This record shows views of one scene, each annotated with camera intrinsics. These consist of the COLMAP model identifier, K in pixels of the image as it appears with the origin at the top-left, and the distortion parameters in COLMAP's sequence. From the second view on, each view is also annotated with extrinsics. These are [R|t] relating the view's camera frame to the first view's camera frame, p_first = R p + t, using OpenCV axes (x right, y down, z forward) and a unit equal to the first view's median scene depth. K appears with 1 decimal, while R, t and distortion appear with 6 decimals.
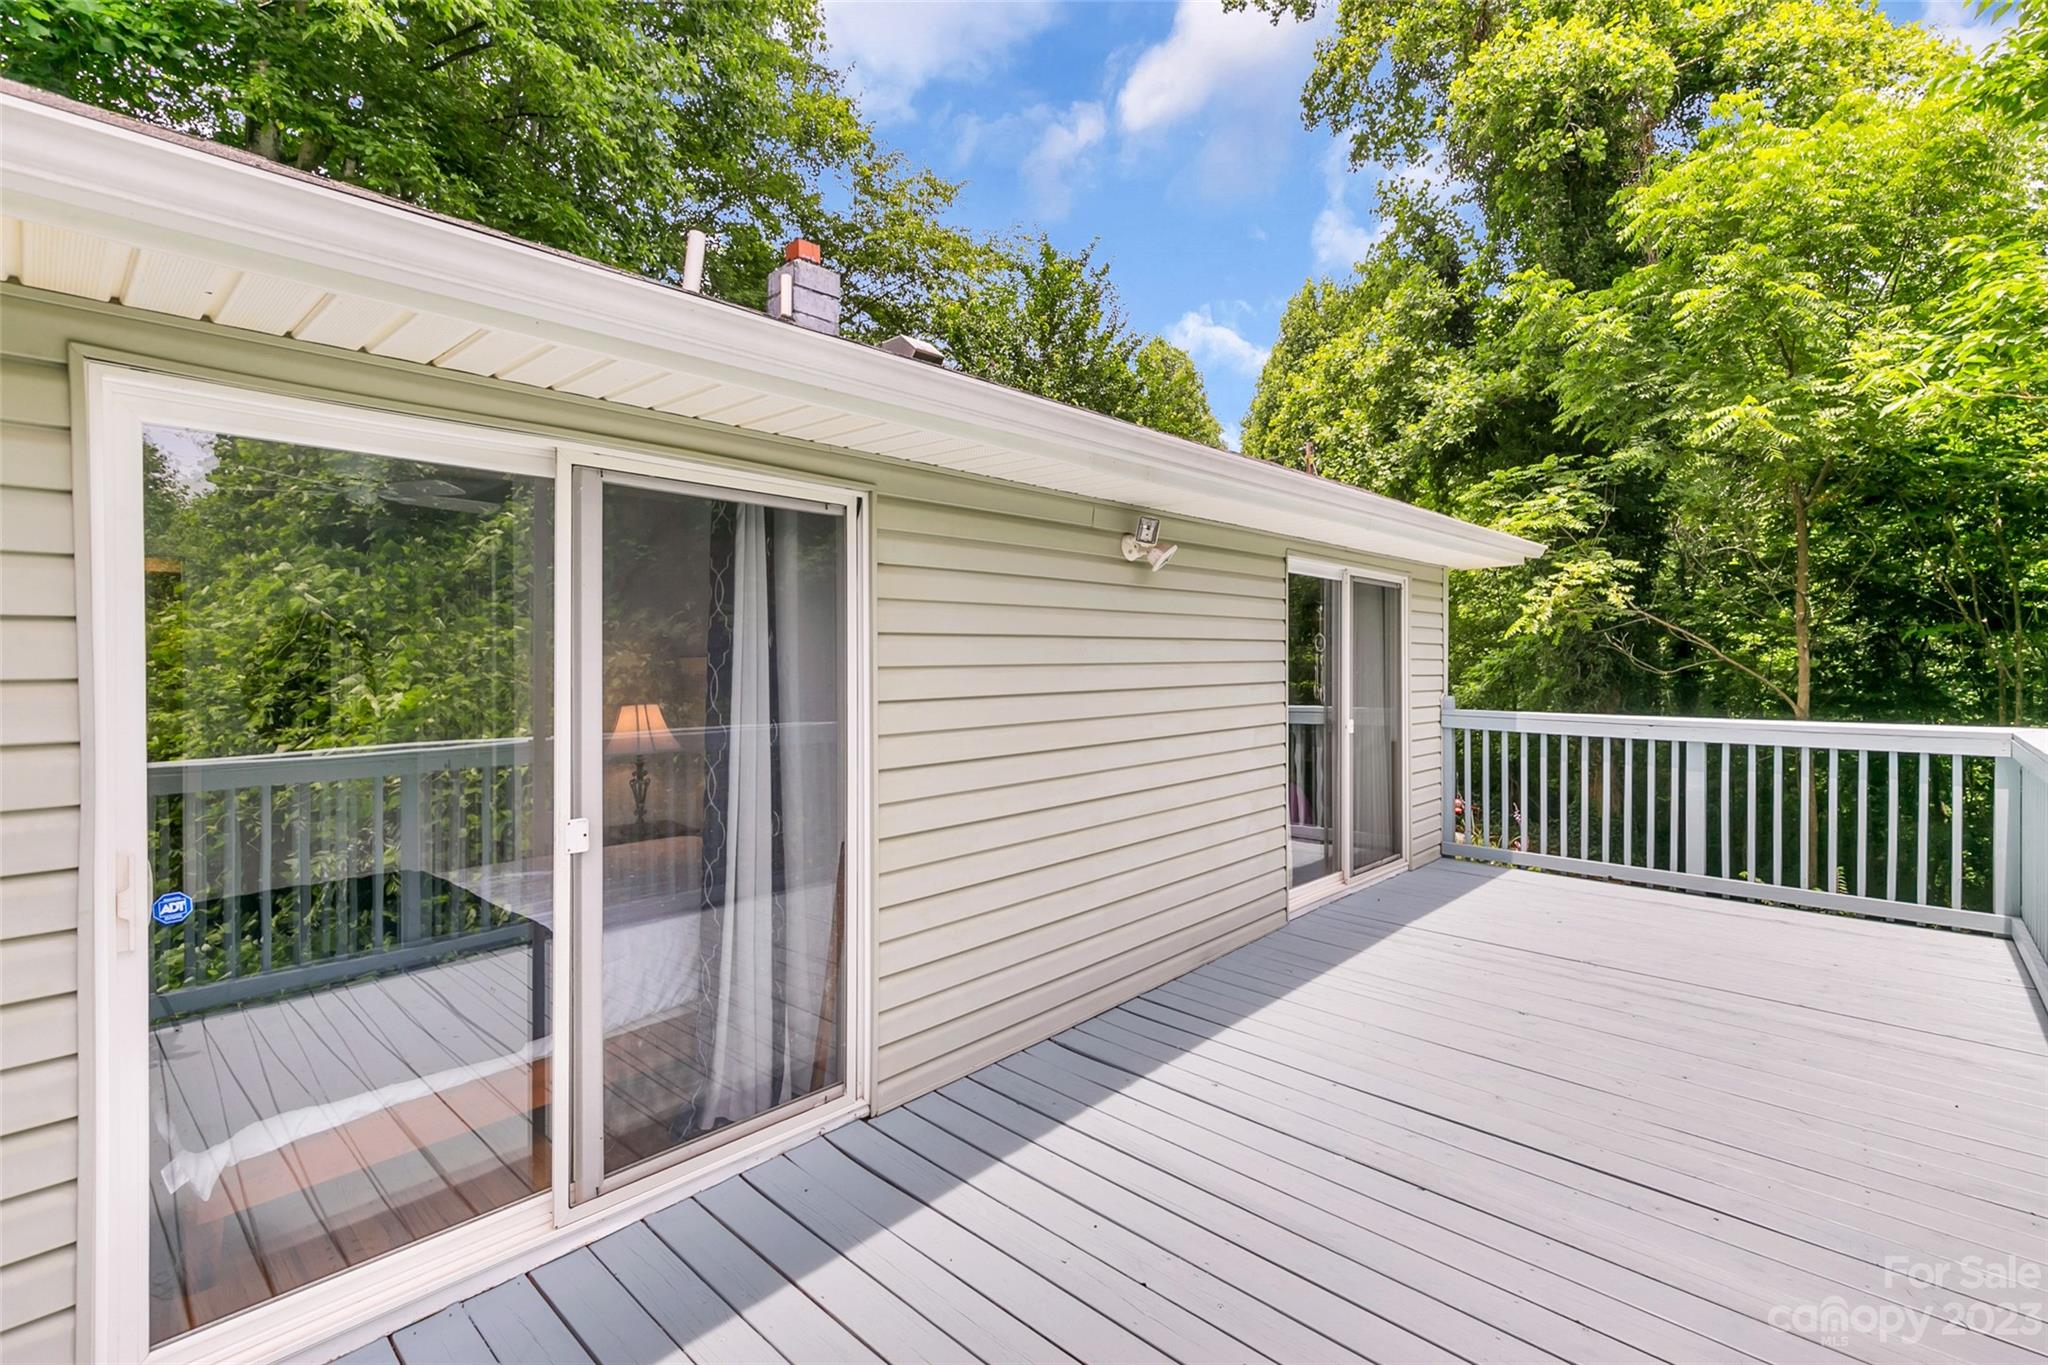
lens RADIAL K [[913.6, 0, 1015.0], [0, 913.6, 667.1], [0, 0, 1]] dist [0.001080, -0.000303]
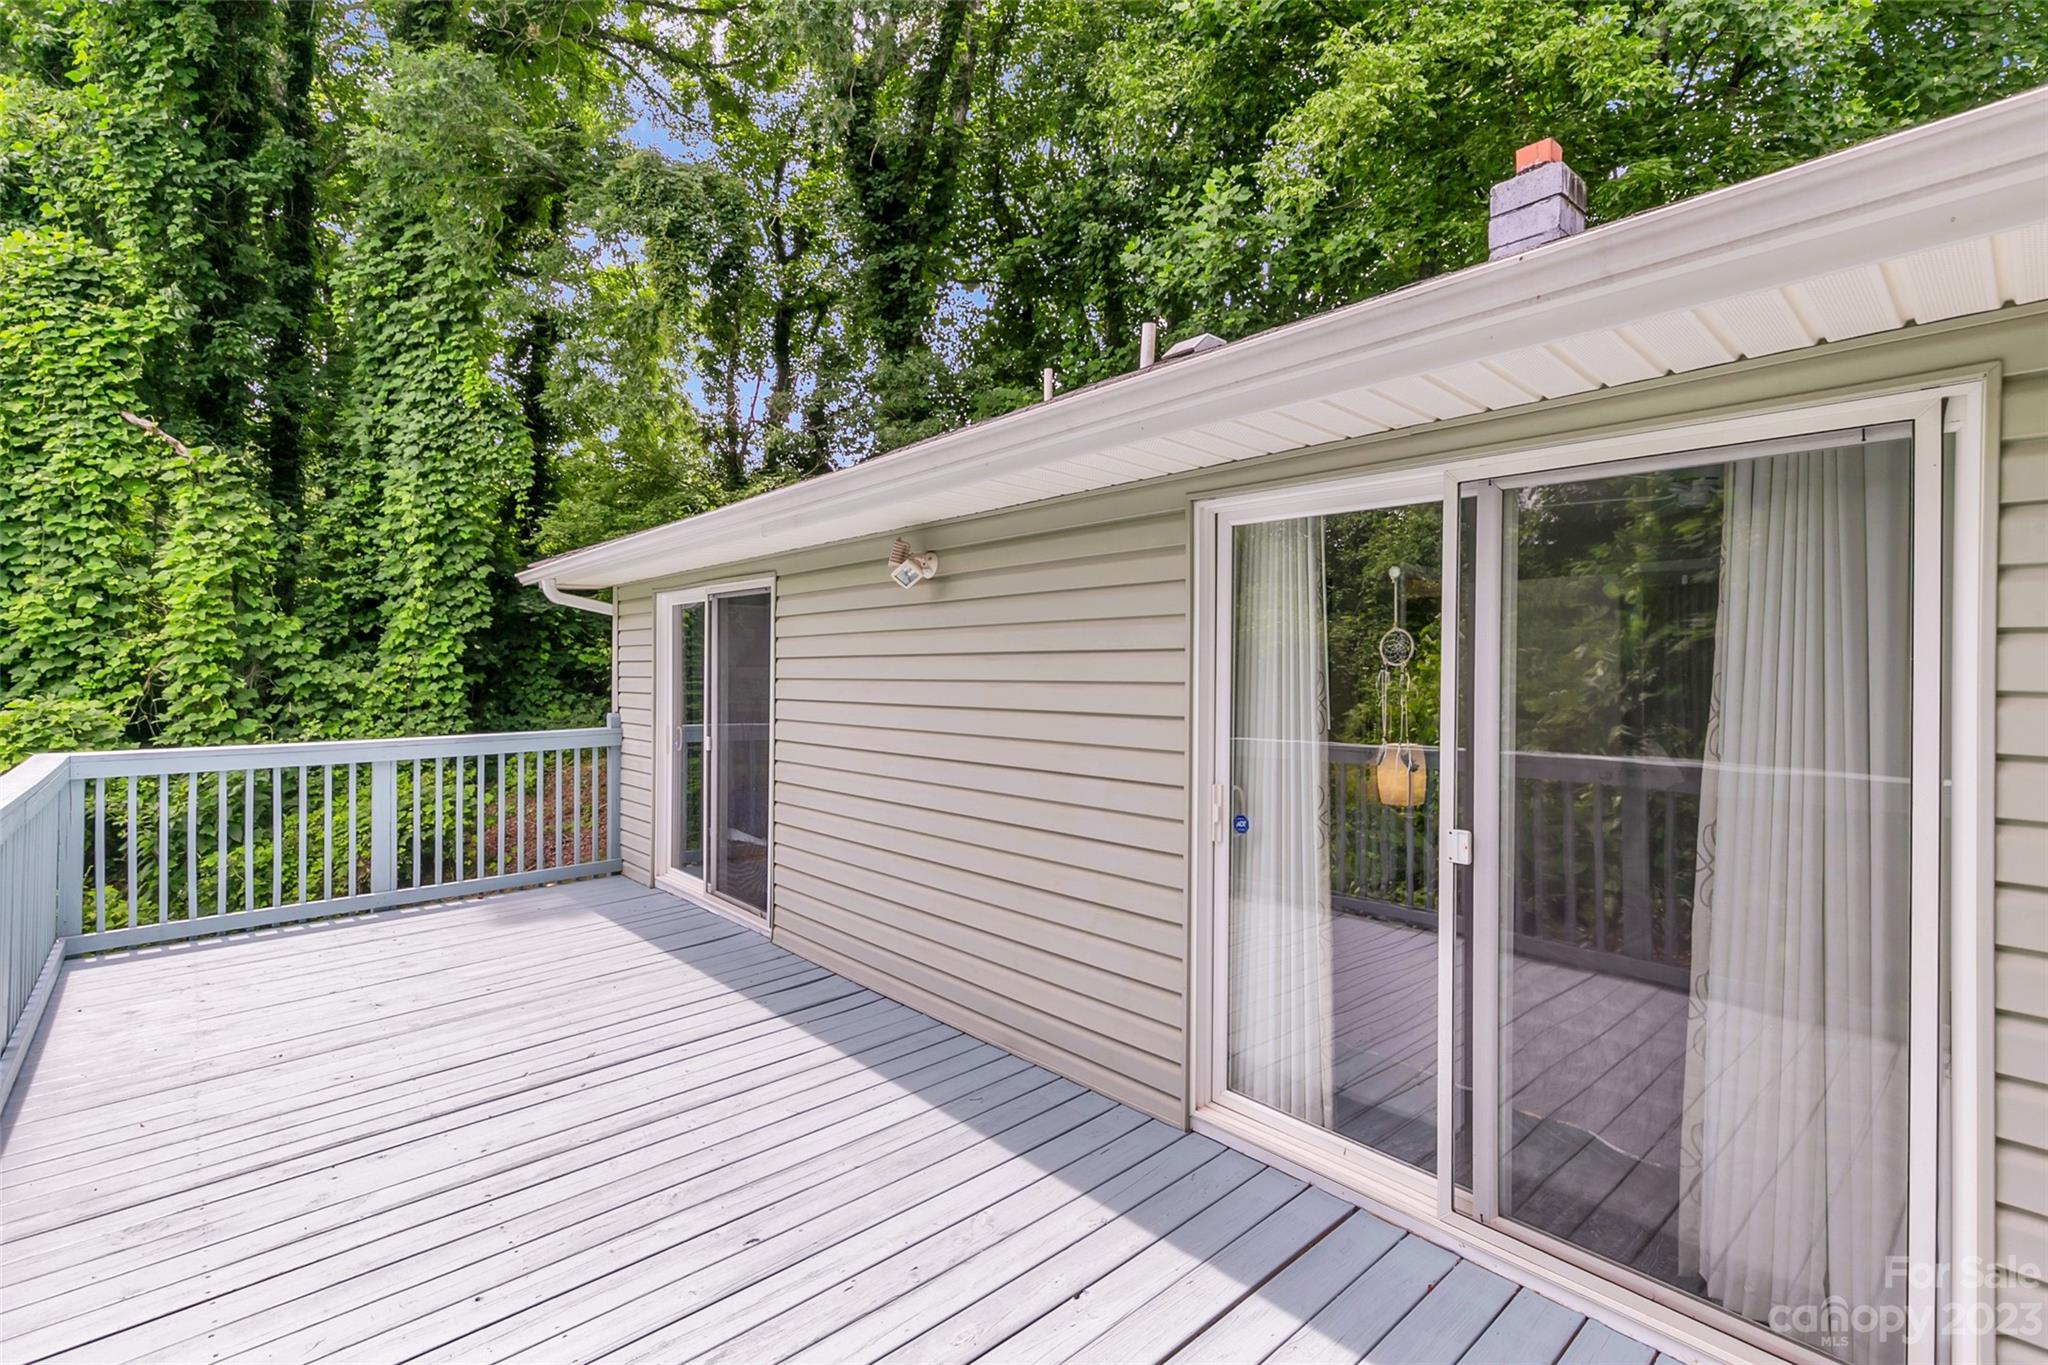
lens RADIAL K [[913.6, 0, 1015.0], [0, 913.6, 667.1], [0, 0, 1]] dist [0.001080, -0.000303]
pose [[-0.075867, 0.000940, -0.997118, 0.574754], [-0.010444, 0.999944, 0.001738, -0.011935], [0.997063, 0.010546, -0.075852, 0.595406]]
